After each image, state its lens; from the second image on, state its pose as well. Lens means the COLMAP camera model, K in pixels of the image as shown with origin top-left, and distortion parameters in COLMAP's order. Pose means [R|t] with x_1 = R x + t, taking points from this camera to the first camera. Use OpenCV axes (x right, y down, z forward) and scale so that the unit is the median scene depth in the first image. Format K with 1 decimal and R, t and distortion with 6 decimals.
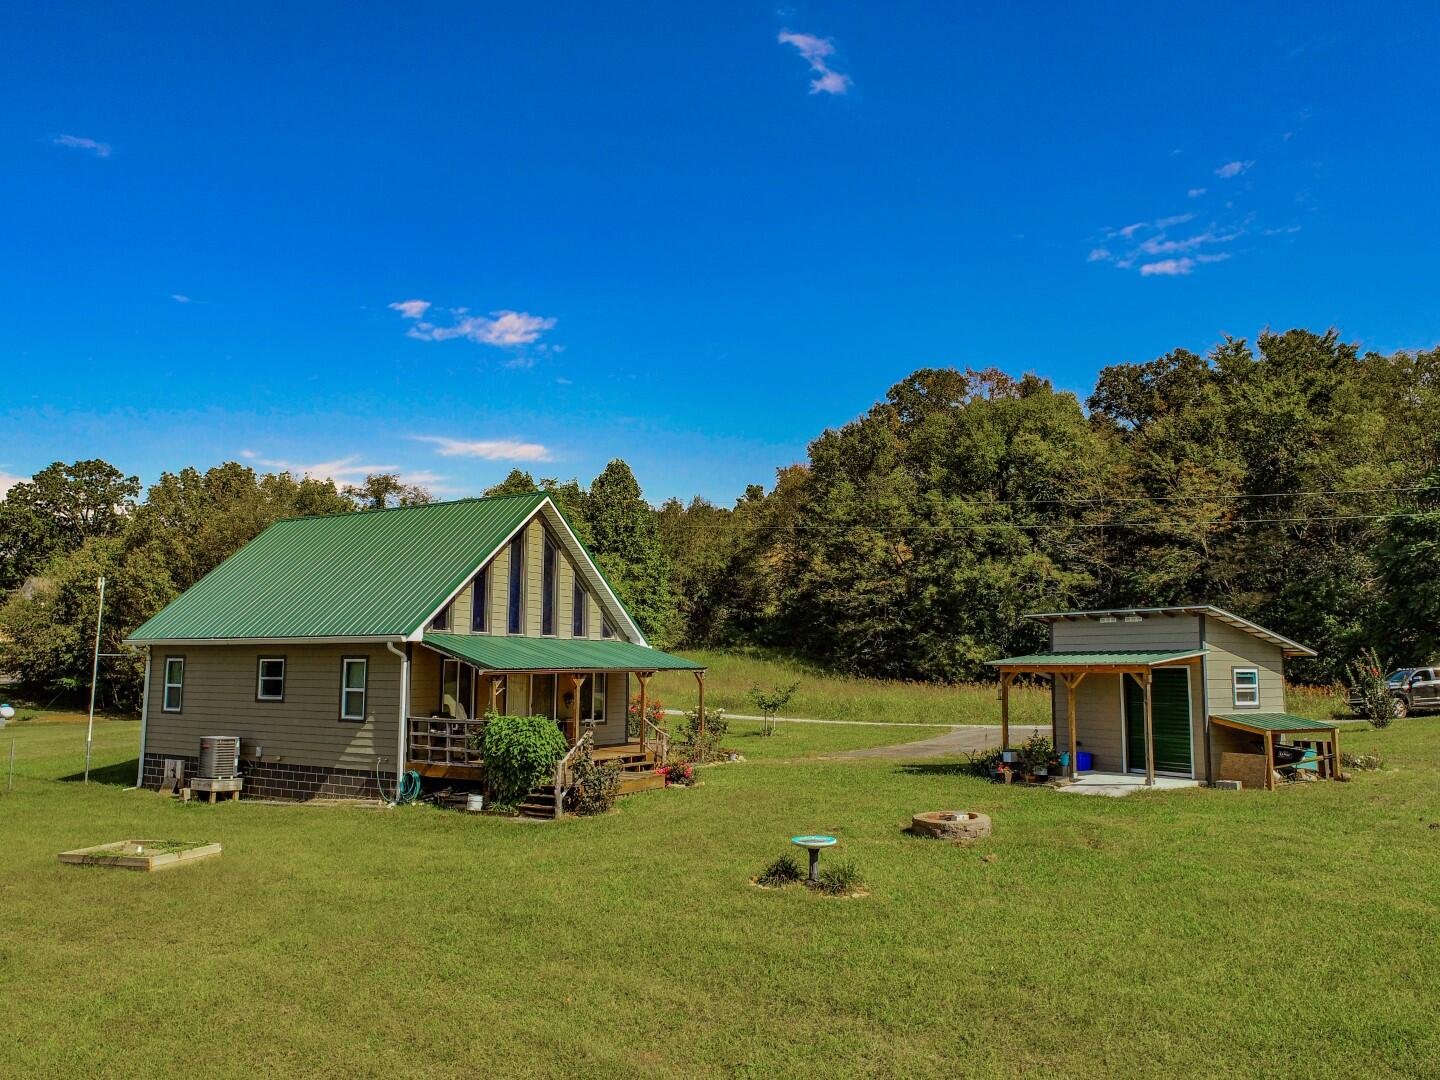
lens RADIAL K [[1092.9, 0, 722.7], [0, 1092.9, 548.5], [0, 0, 1]] dist [-0.010343, -0.007385]
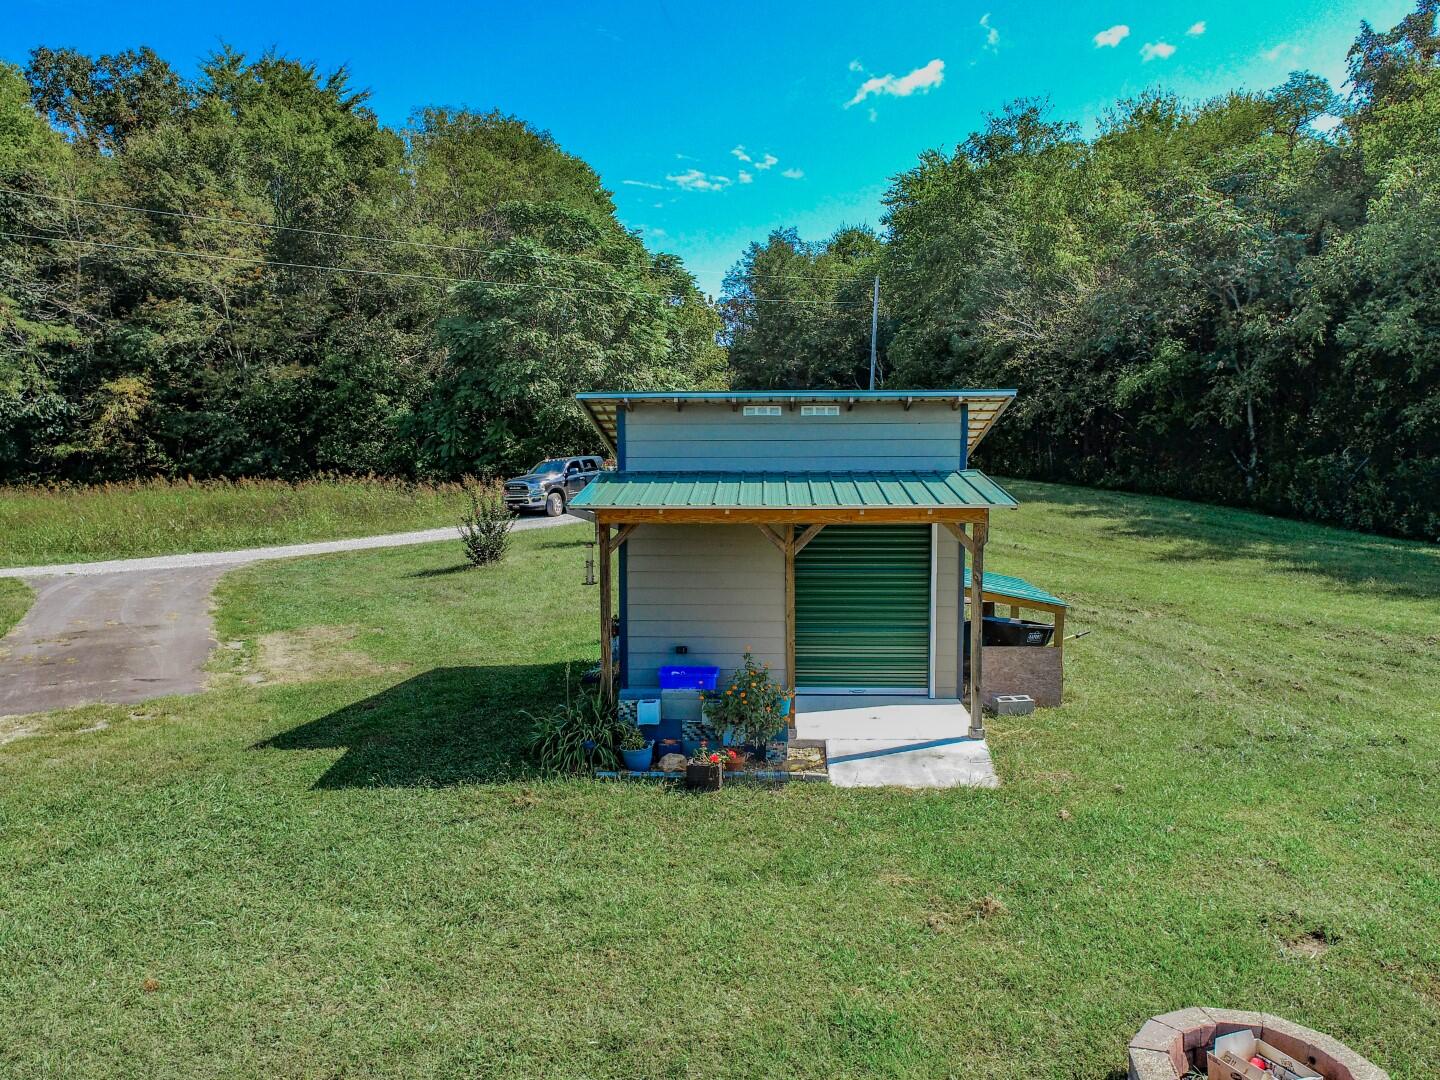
lens RADIAL K [[1092.9, 0, 722.7], [0, 1092.9, 548.5], [0, 0, 1]] dist [-0.010343, -0.007385]
pose [[0.566402, -0.086940, 0.819530, -0.025577], [-0.083529, 0.983243, 0.162037, 0.015240], [-0.819885, -0.160232, 0.549649, 0.231588]]
